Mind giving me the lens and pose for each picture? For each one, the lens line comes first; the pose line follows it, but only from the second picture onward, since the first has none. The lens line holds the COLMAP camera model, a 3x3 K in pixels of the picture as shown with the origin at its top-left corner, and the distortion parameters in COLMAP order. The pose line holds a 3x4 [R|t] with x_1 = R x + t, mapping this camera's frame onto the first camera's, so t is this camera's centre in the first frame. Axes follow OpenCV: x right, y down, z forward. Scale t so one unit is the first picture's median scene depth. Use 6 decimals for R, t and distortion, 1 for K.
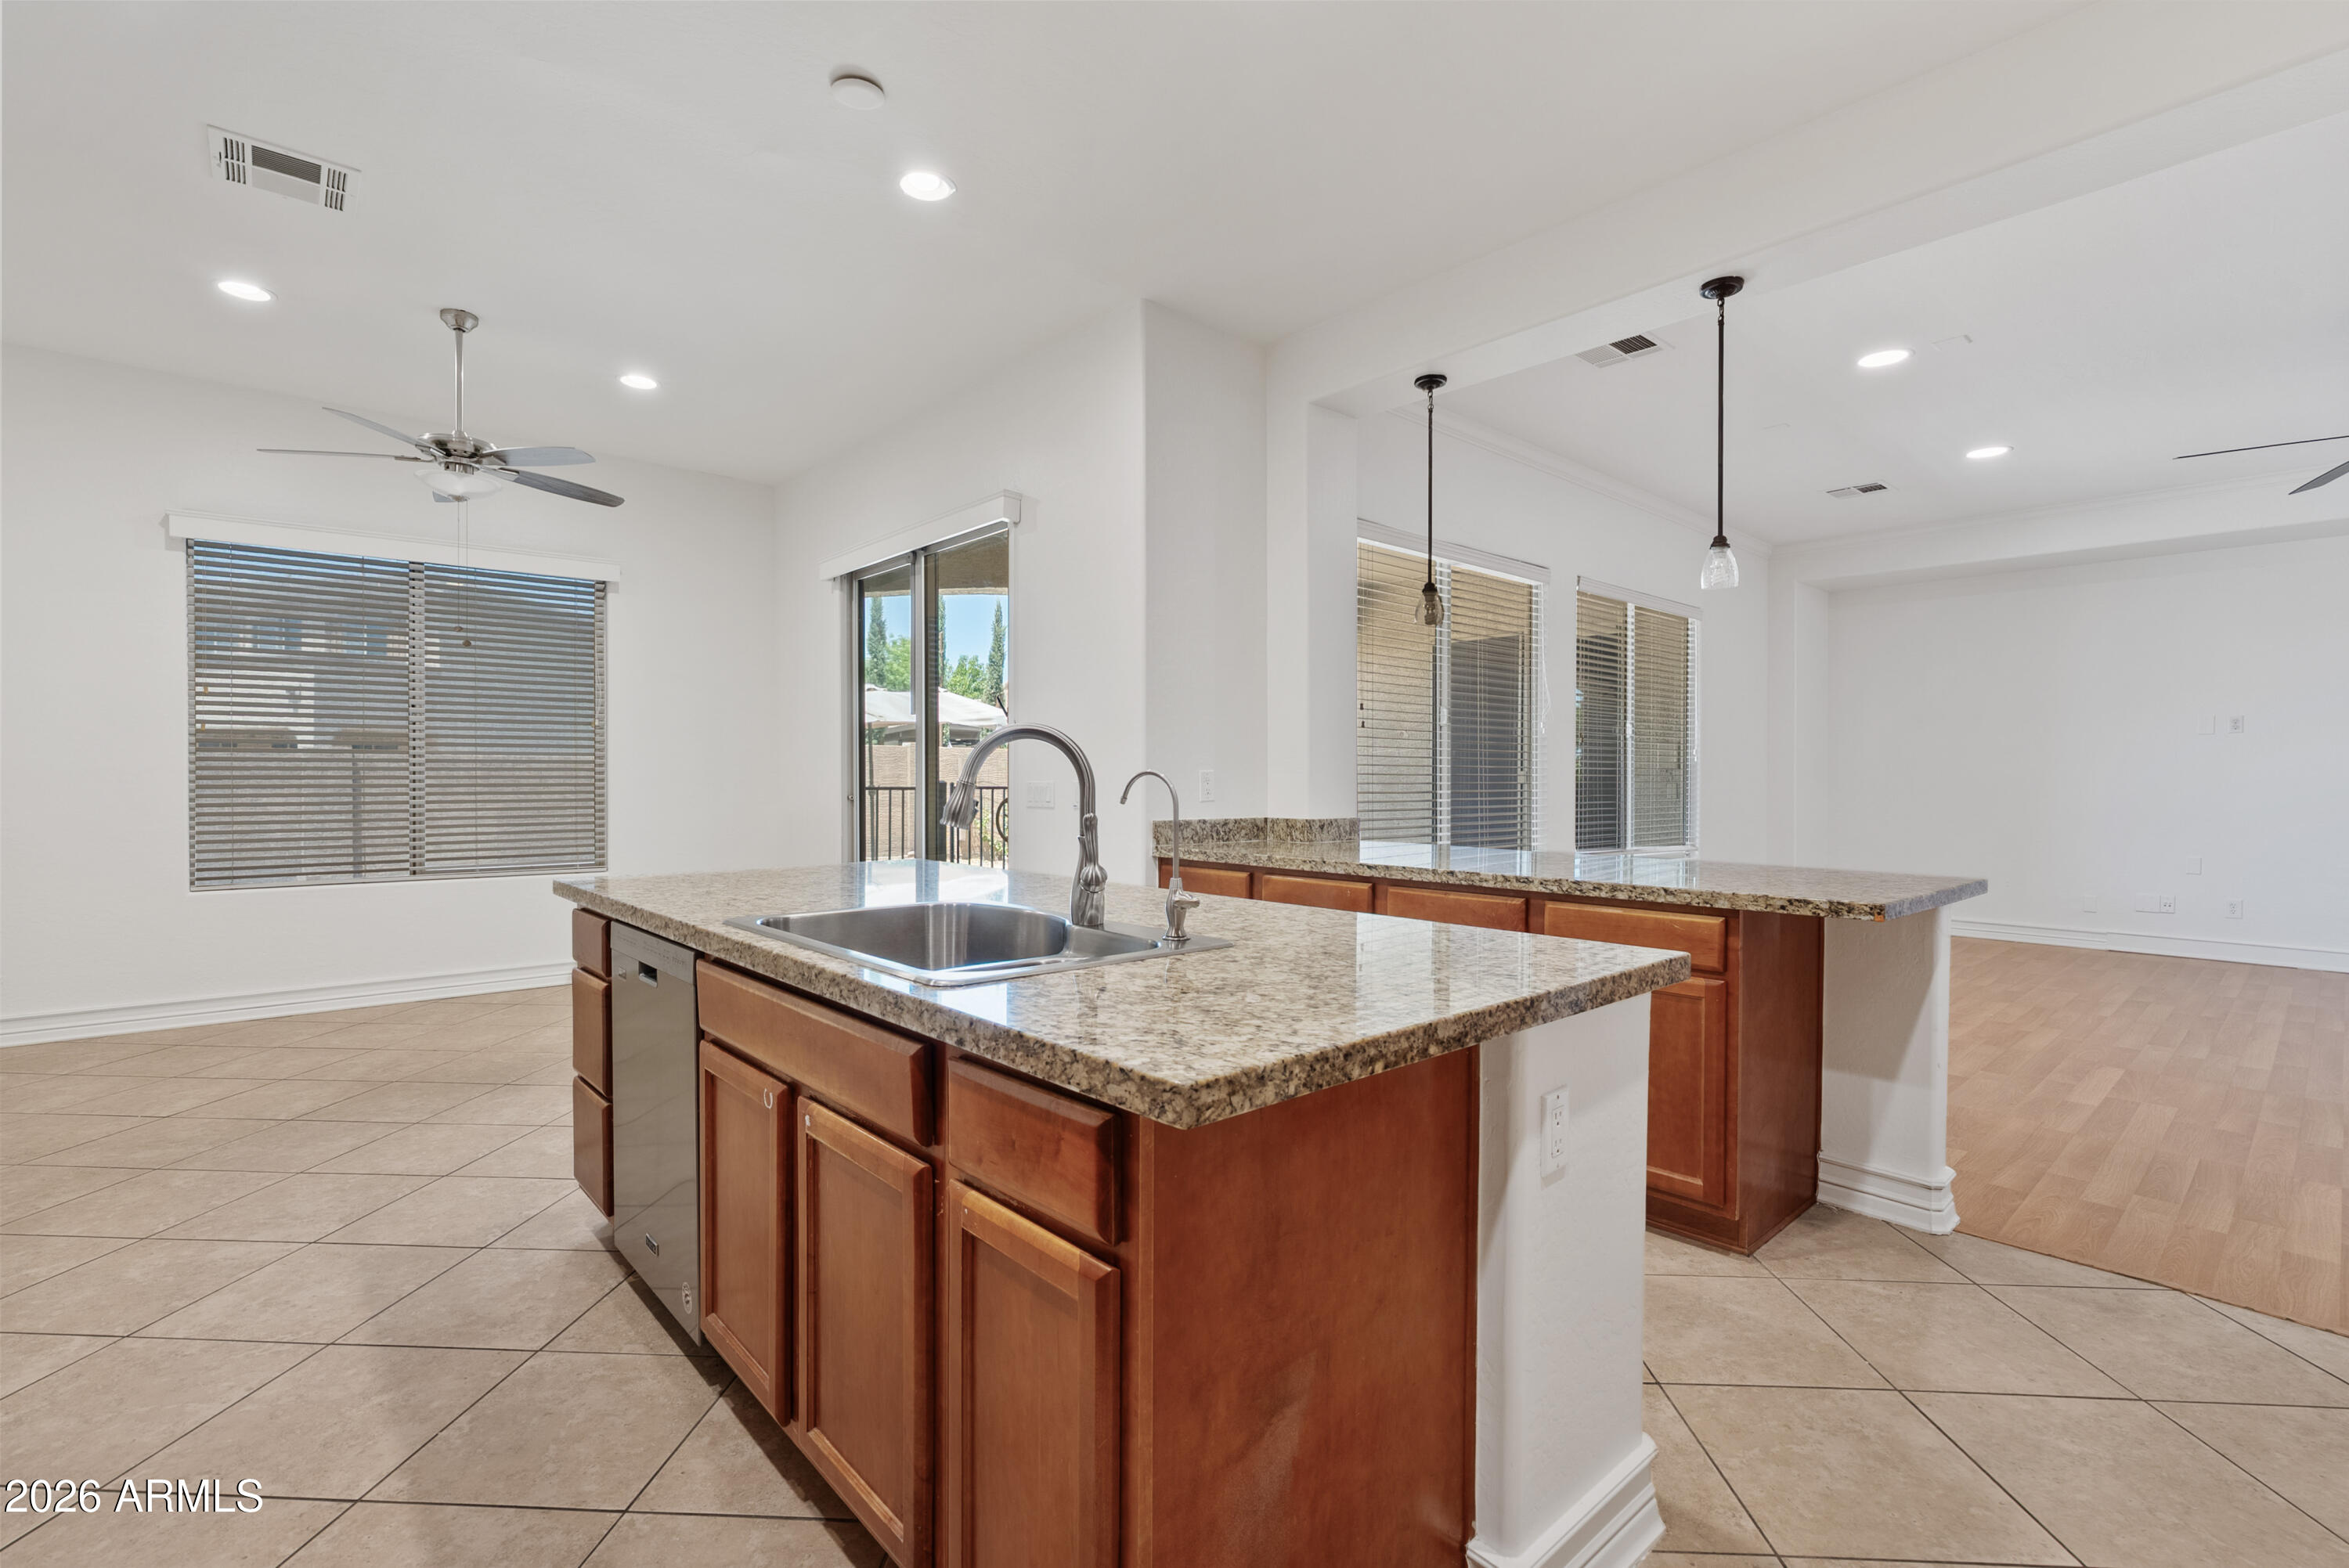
lens RADIAL K [[1059.0, 0, 1174.5], [0, 1059.0, 784.0], [0, 0, 1]] dist [-0.016562, 0.006377]
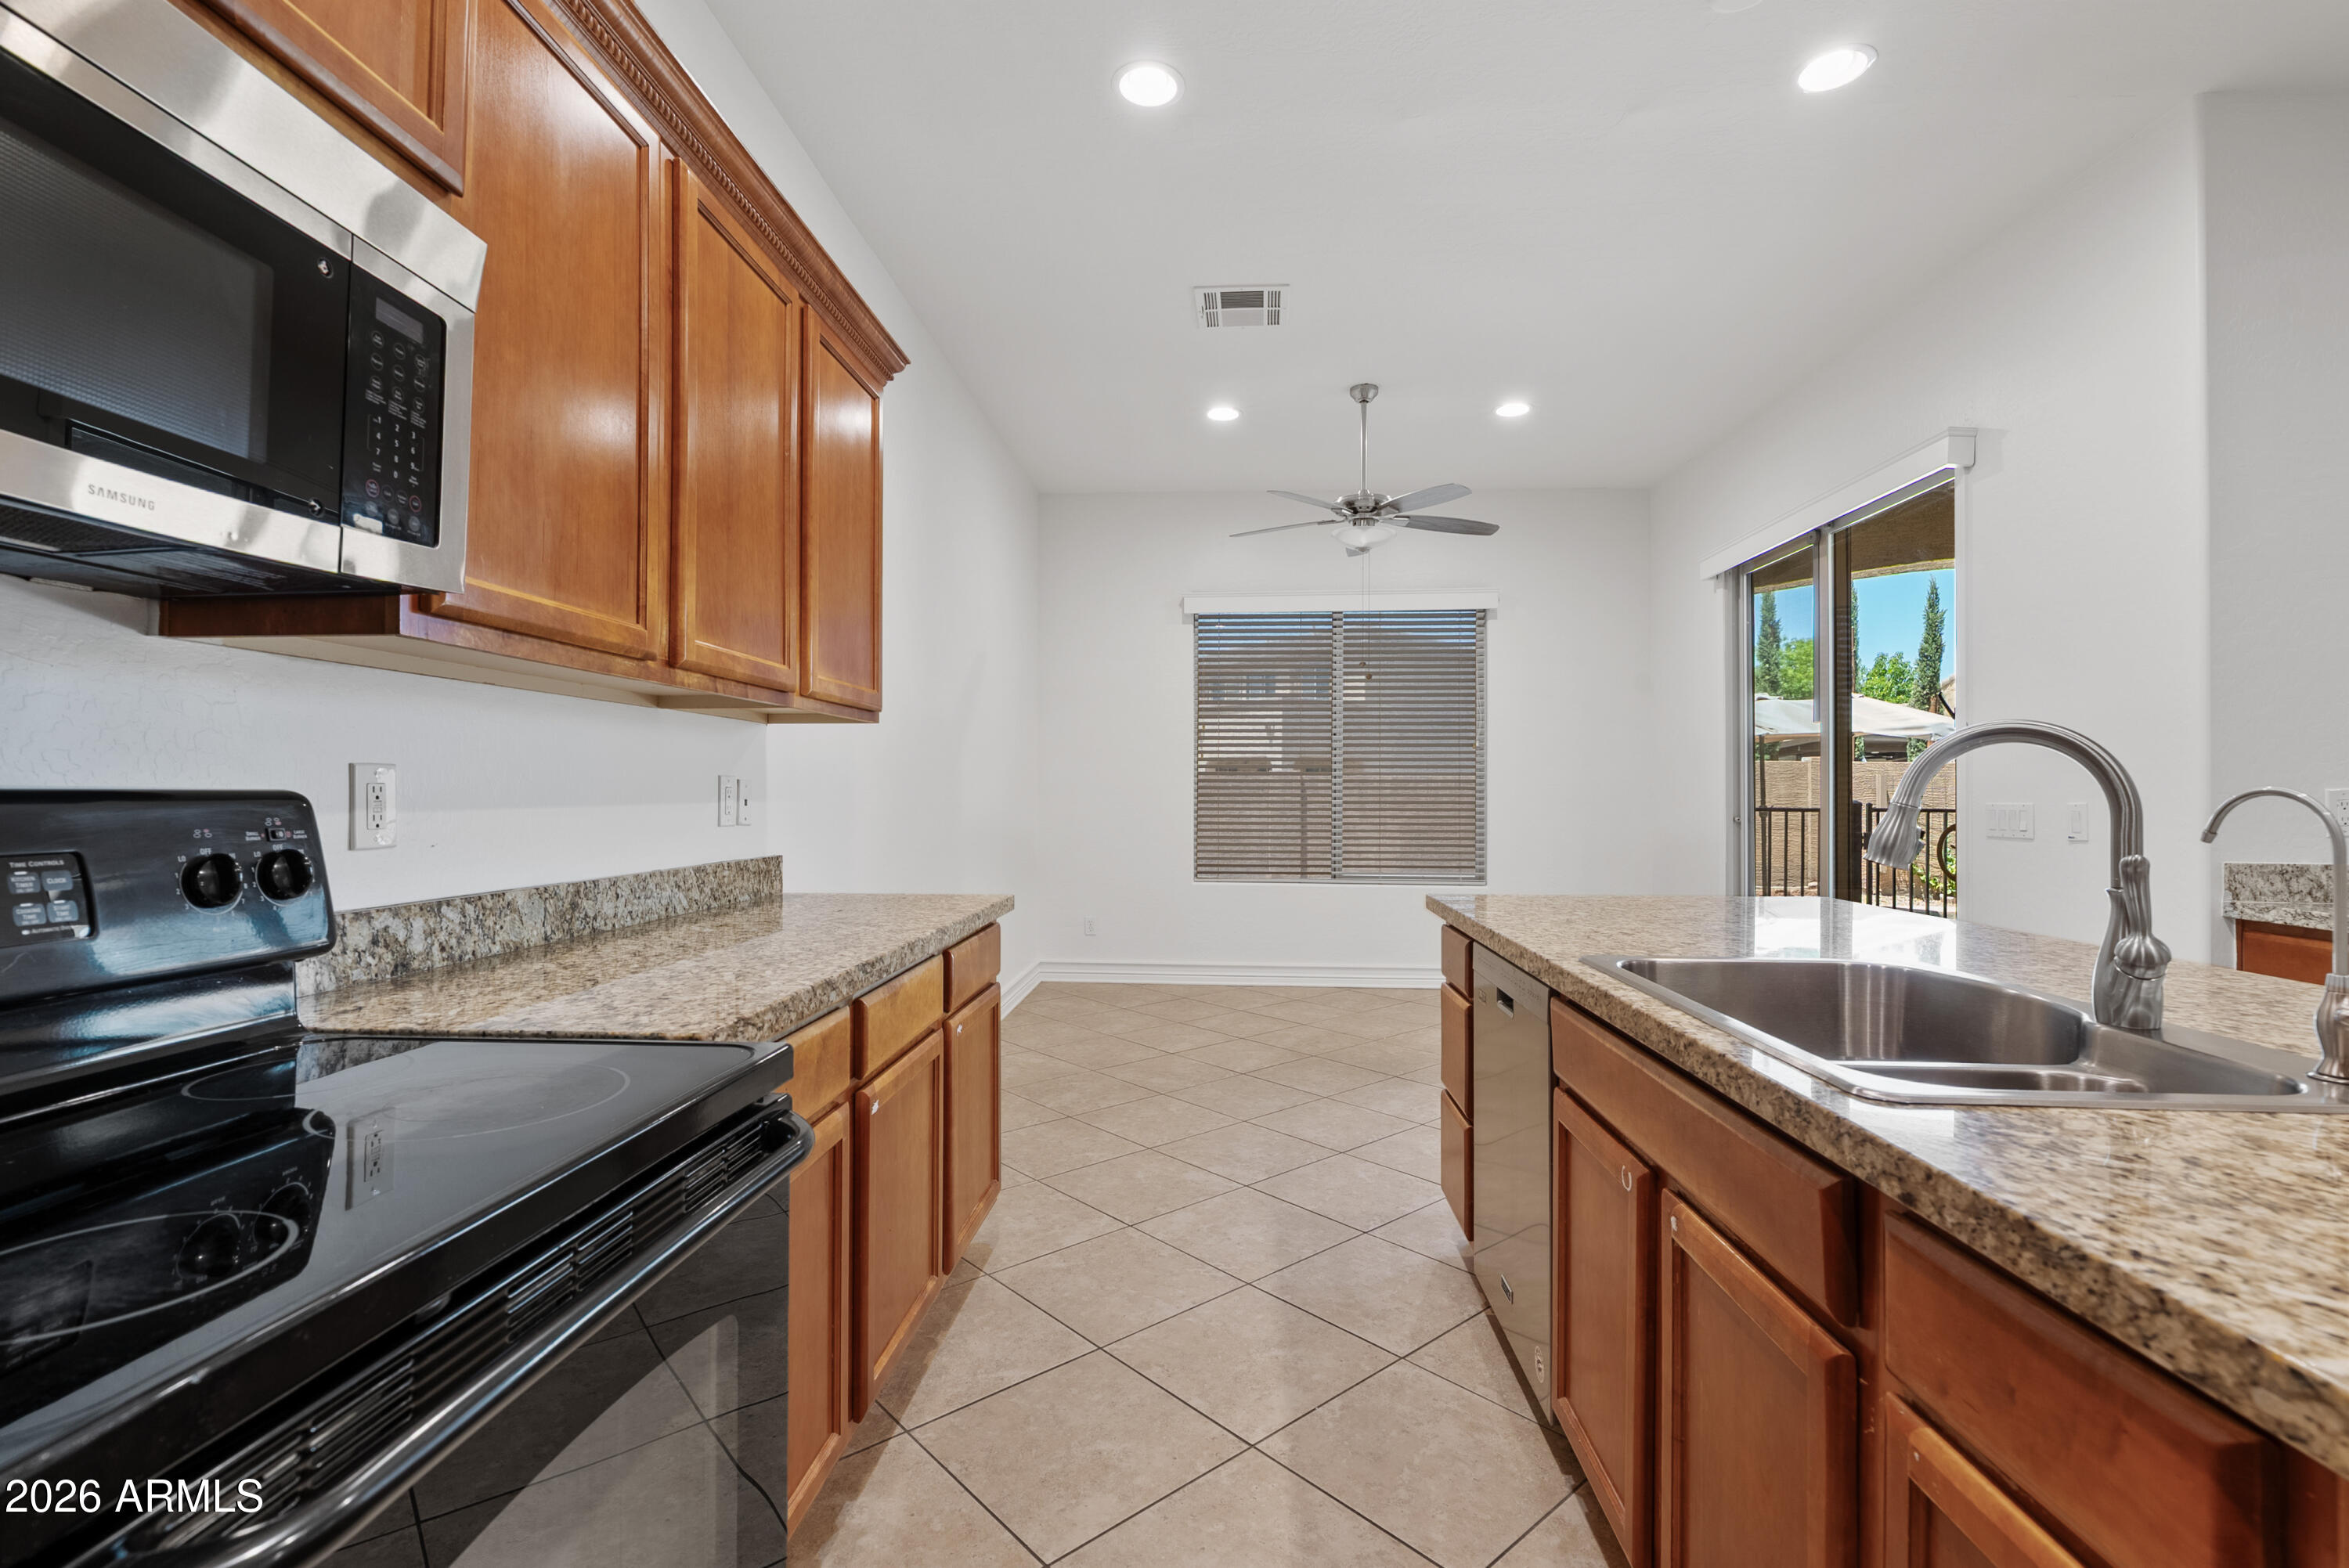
lens RADIAL K [[1059.2, 0, 1185.3], [0, 1059.2, 783.7], [0, 0, 1]] dist [-0.005614, 0.001537]
pose [[0.711636, -0.004339, -0.702535, -0.026228], [-0.008578, 0.999853, -0.014864, -0.000680], [0.702496, 0.016604, 0.711494, 0.092738]]
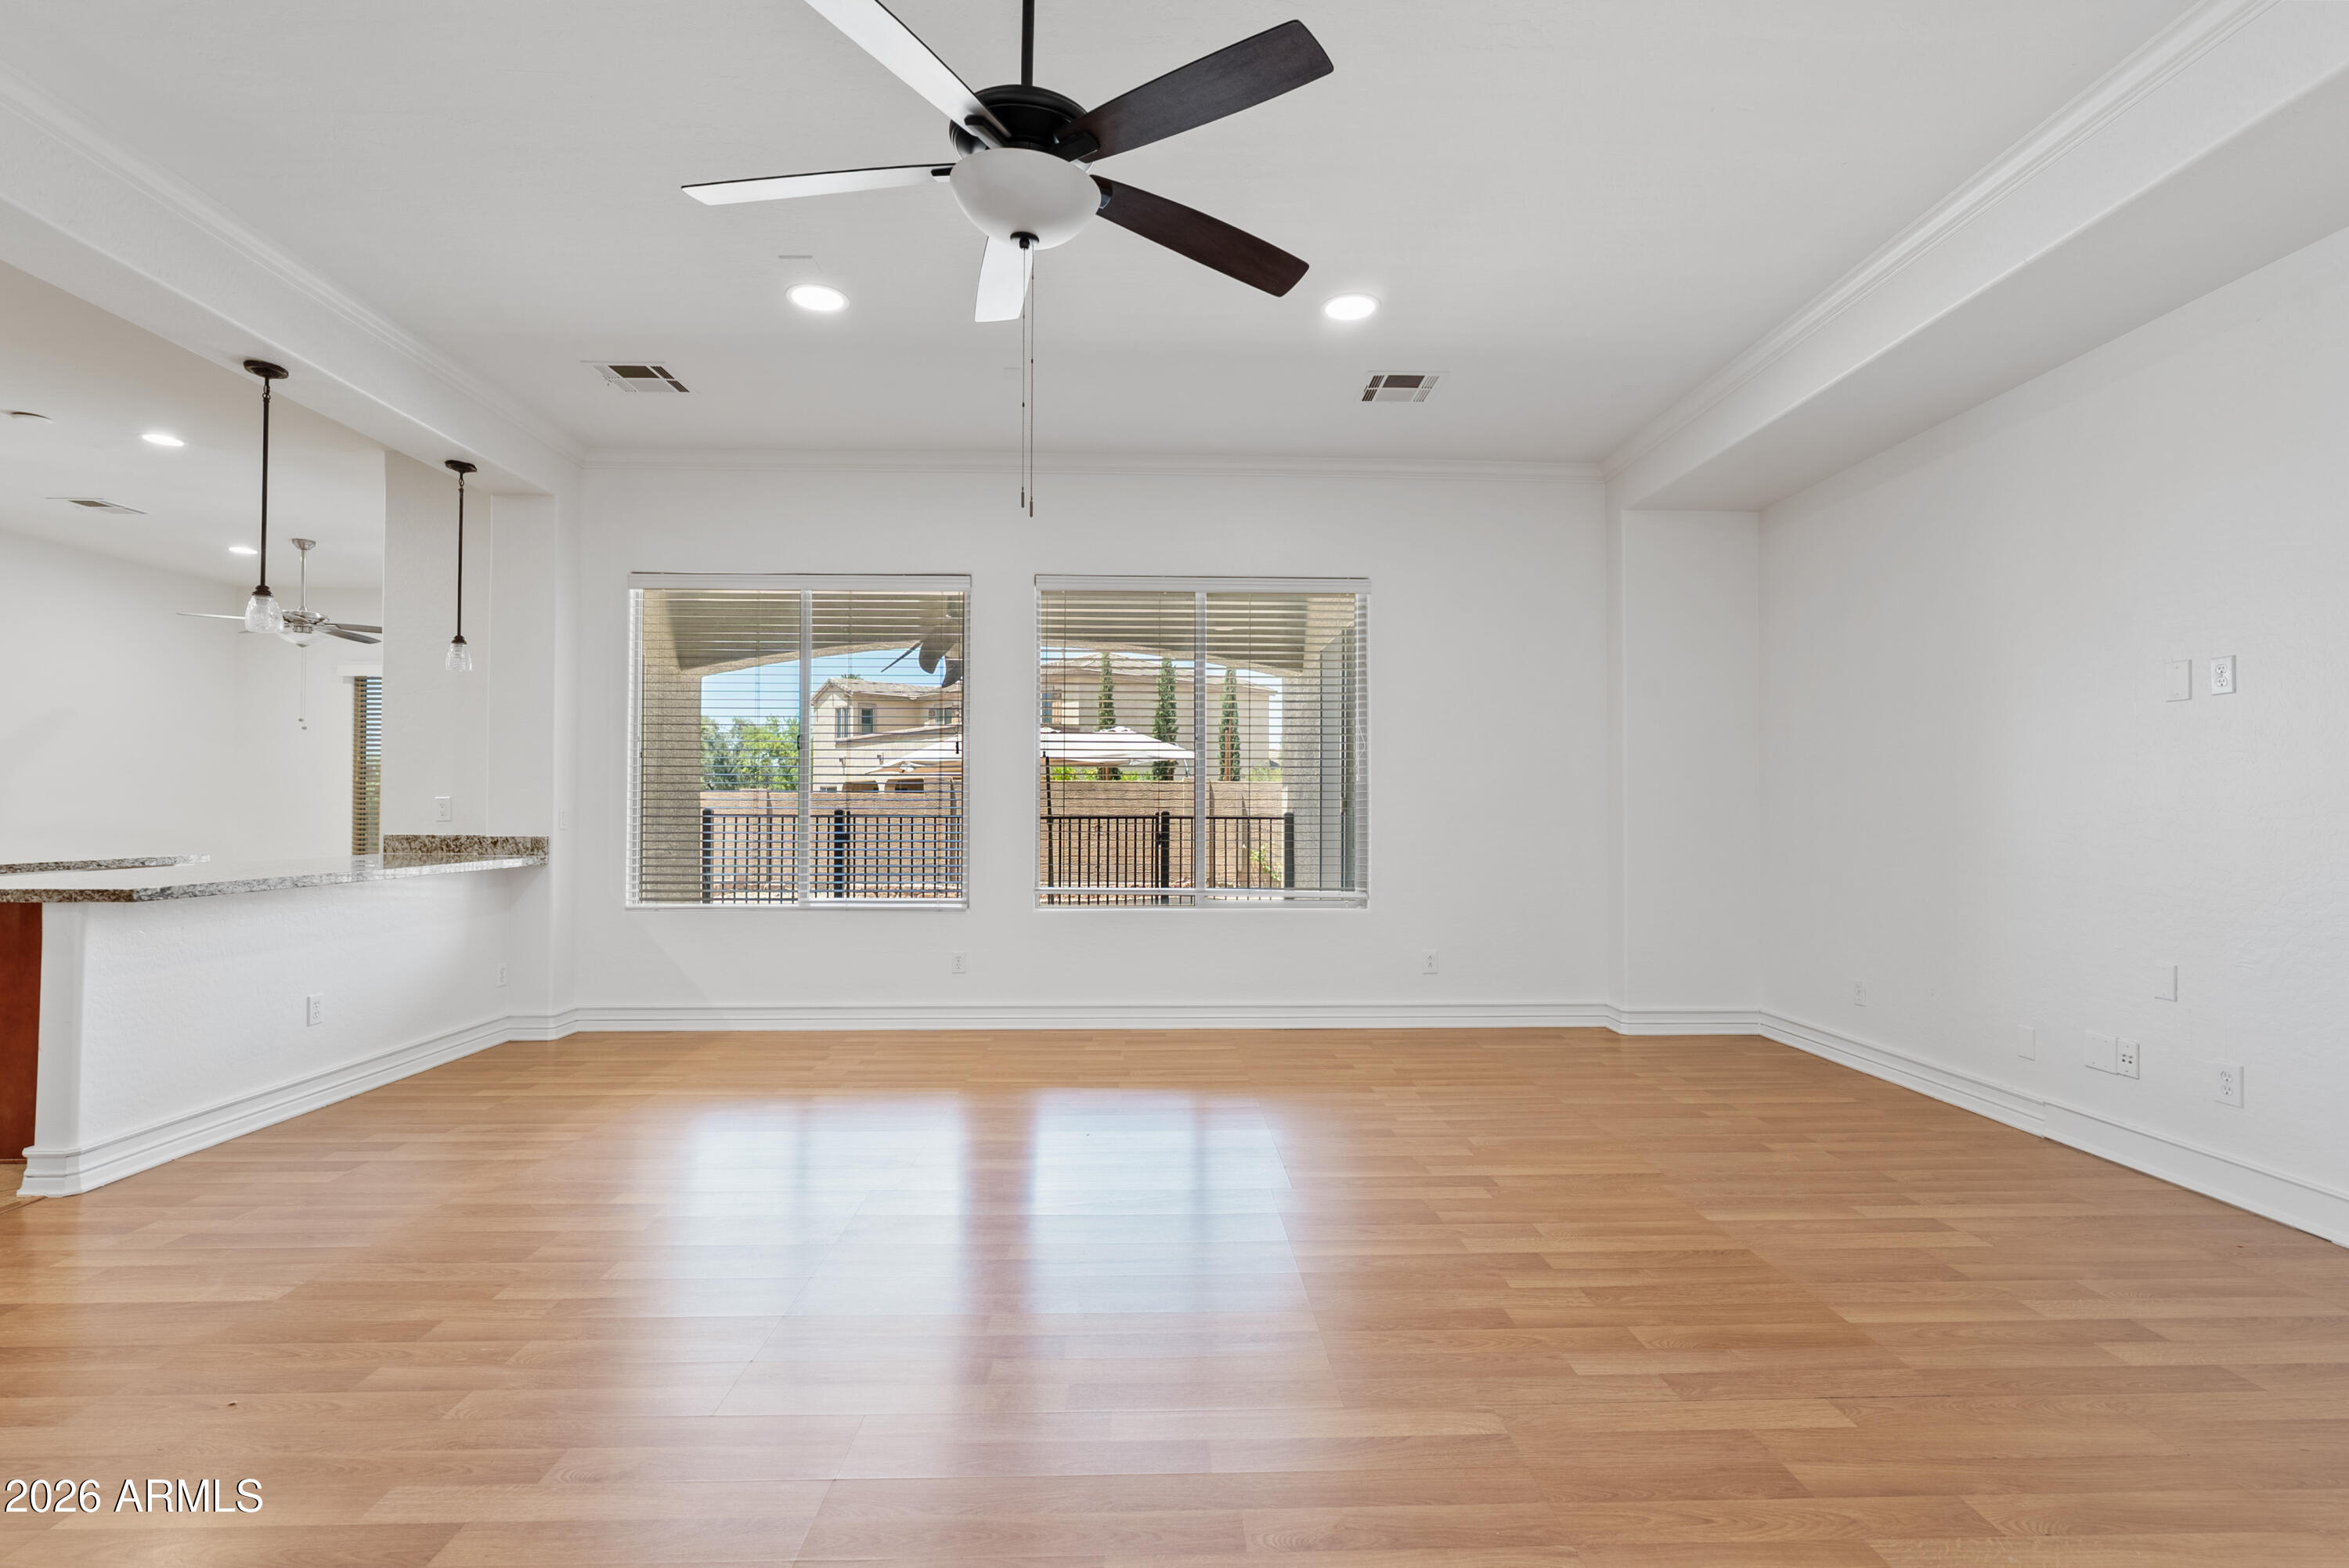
lens RADIAL K [[1066.8, 0, 1178.0], [0, 1066.8, 788.6], [0, 0, 1]] dist [-0.003854, 0.001123]
pose [[0.769839, -0.015924, -0.638039, 2.547976], [-0.001959, 0.999625, -0.027312, 0.017240], [0.638235, 0.022276, 0.769519, 0.944891]]
